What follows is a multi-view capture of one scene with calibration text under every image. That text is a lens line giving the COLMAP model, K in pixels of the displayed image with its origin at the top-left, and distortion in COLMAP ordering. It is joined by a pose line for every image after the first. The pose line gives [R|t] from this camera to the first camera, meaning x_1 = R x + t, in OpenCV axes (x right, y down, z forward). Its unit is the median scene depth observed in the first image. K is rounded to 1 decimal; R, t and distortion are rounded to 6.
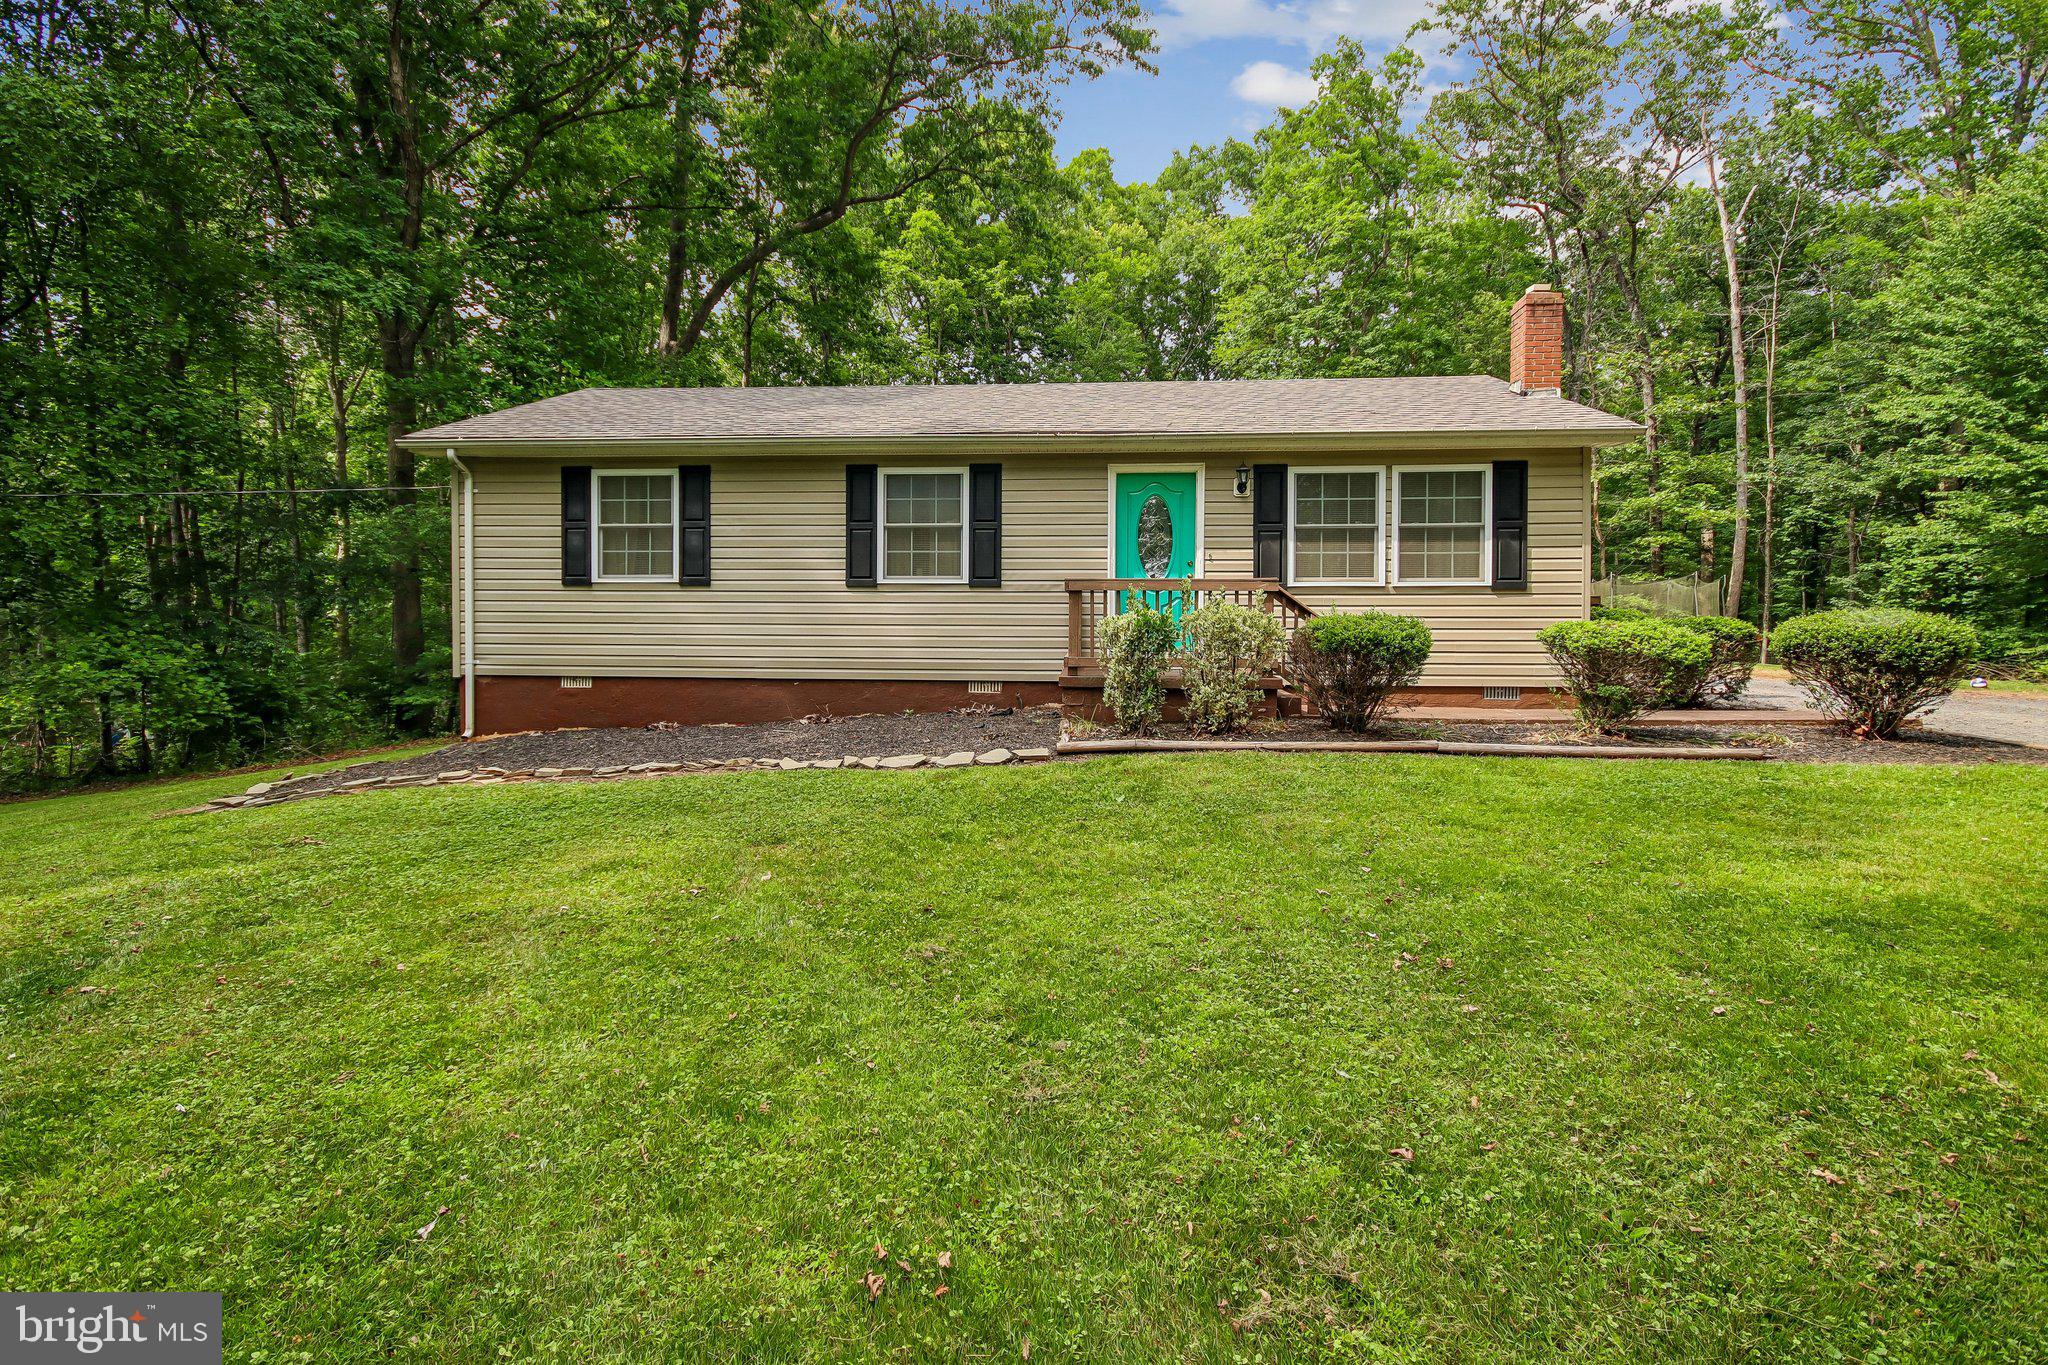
lens RADIAL K [[951.2, 0, 1036.2], [0, 951.2, 676.0], [0, 0, 1]] dist [0.010955, -0.005451]
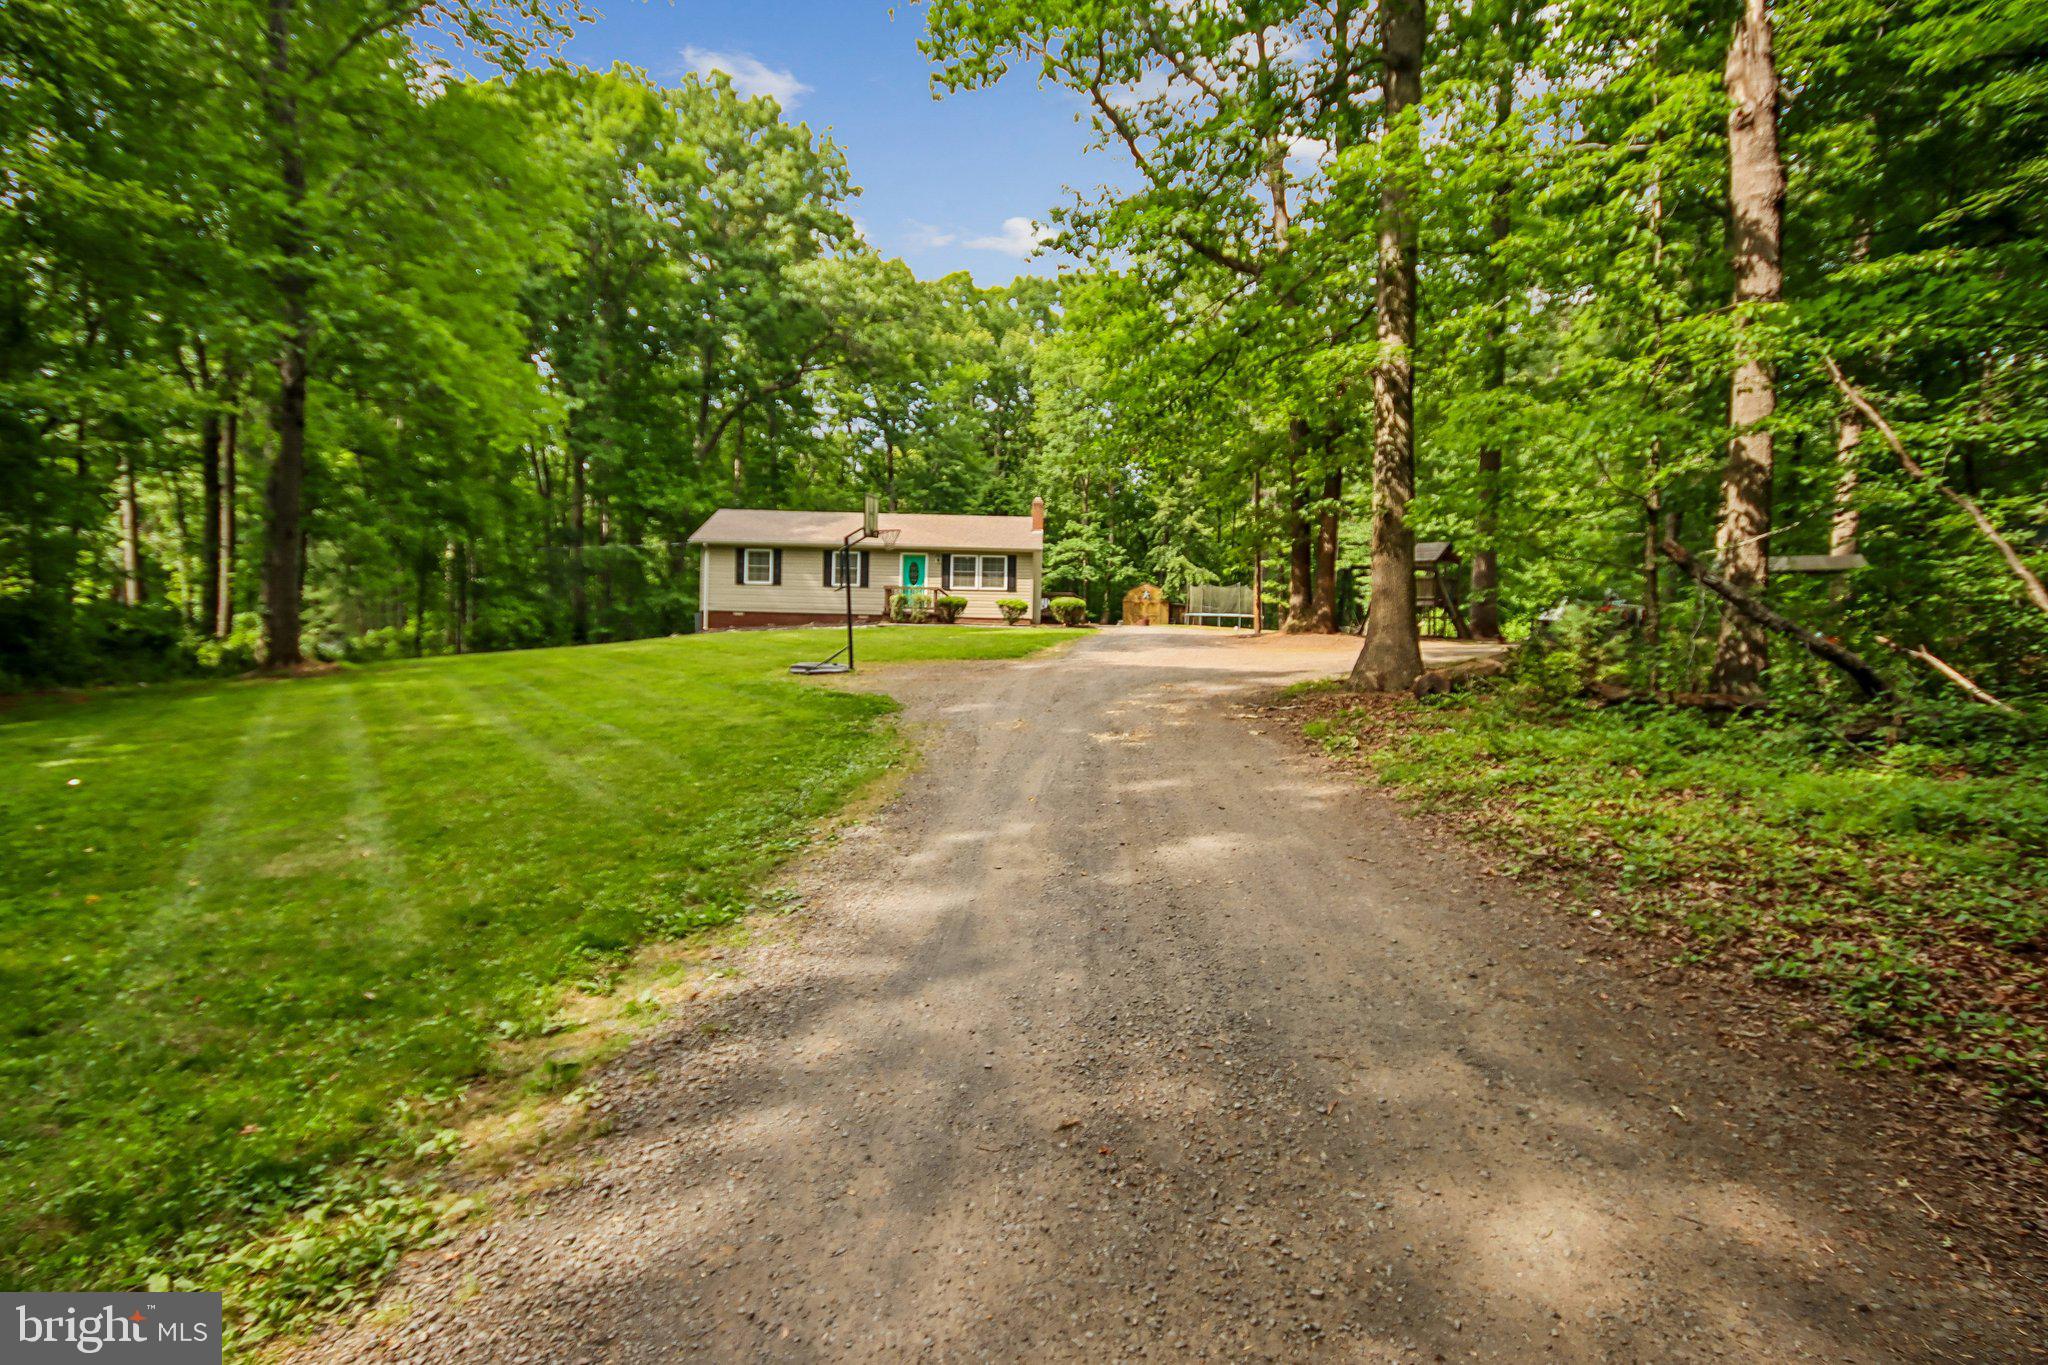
lens RADIAL K [[951.2, 0, 1022.5], [0, 951.2, 684.7], [0, 0, 1]] dist [0.010955, -0.005451]
pose [[0.996407, 0.010649, 0.084024, 0.228923], [-0.012656, 0.999646, 0.023395, 0.169667], [-0.083745, -0.024374, 0.996189, -2.465442]]
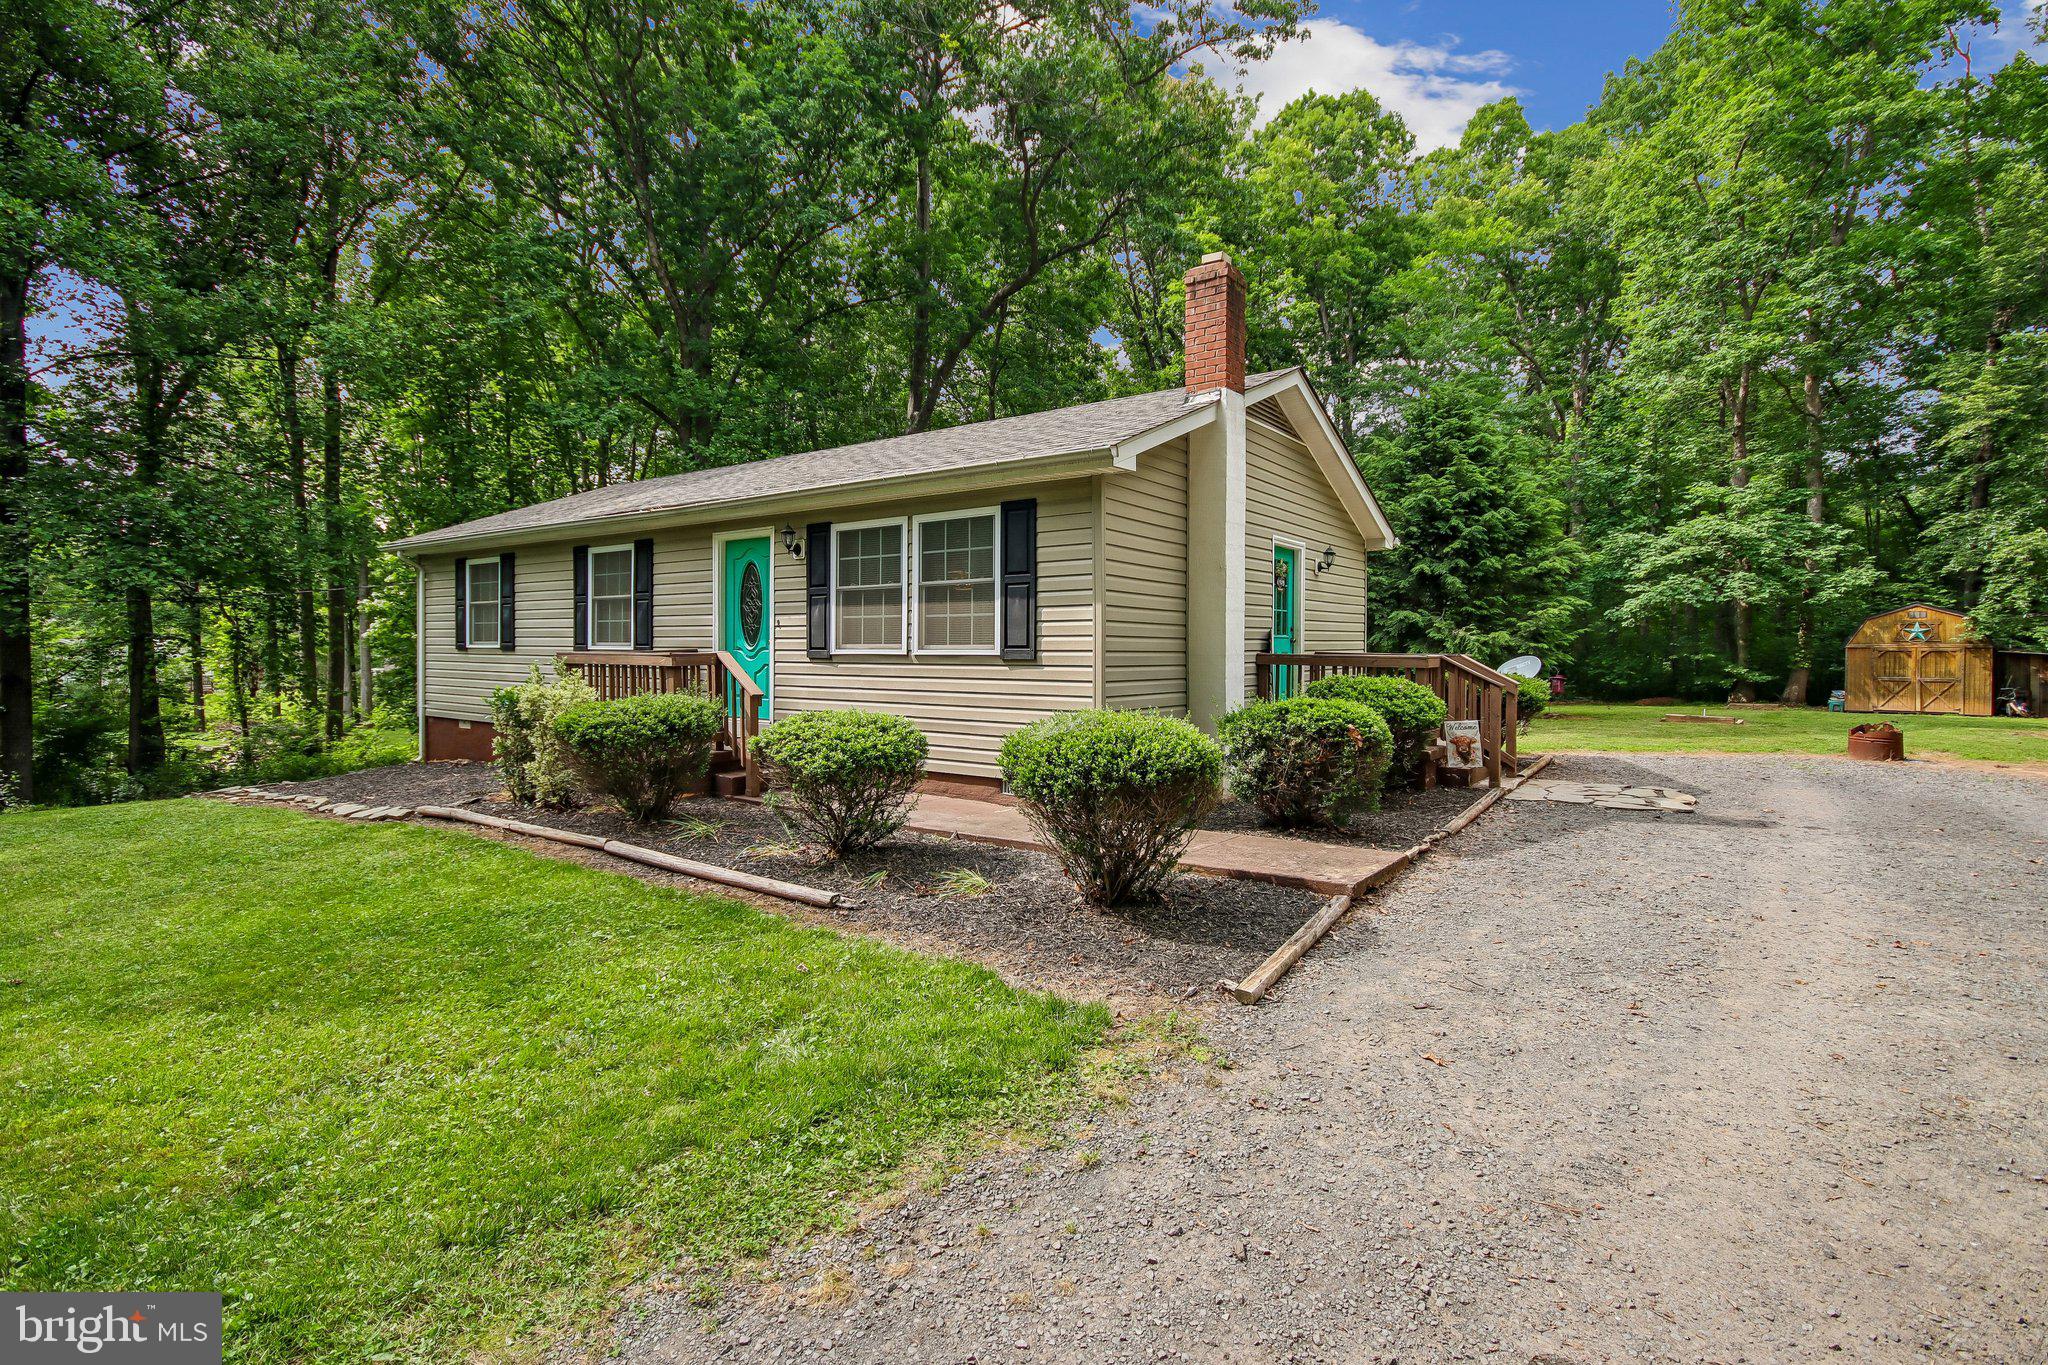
lens RADIAL K [[951.2, 0, 1017.8], [0, 951.2, 673.8], [0, 0, 1]] dist [0.010955, -0.005451]
pose [[0.850010, 0.013575, -0.526592, 0.870898], [-0.027694, 0.999437, -0.018940, -0.061069], [0.526038, 0.030683, 0.849907, 0.305955]]
